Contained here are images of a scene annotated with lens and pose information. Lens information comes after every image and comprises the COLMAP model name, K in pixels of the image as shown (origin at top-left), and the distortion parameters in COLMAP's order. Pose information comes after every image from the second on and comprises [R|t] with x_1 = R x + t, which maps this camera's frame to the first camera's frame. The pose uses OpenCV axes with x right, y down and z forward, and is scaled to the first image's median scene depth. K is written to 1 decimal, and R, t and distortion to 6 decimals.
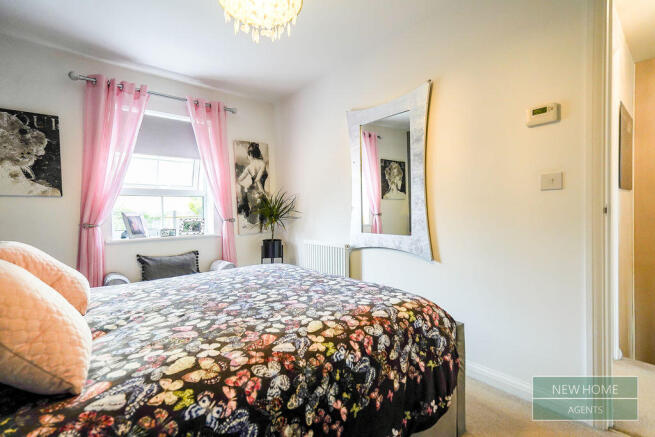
lens RADIAL K [[311.5, 0, 327.5], [0, 311.5, 218.5], [0, 0, 1]] dist [-0.056496, 0.024441]
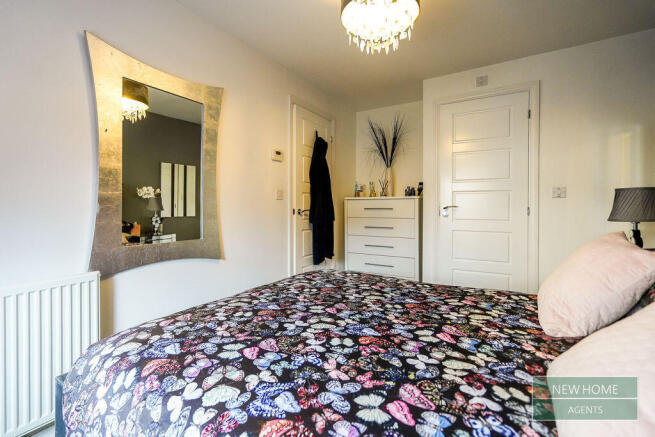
lens RADIAL K [[310.9, 0, 327.5], [0, 310.9, 218.5], [0, 0, 1]] dist [0.114800, -0.000080]
pose [[-0.376687, -0.023312, 0.926047, -0.957800], [0.026572, 0.999000, 0.035957, -0.040868], [-0.925960, 0.038152, -0.375690, 1.310787]]
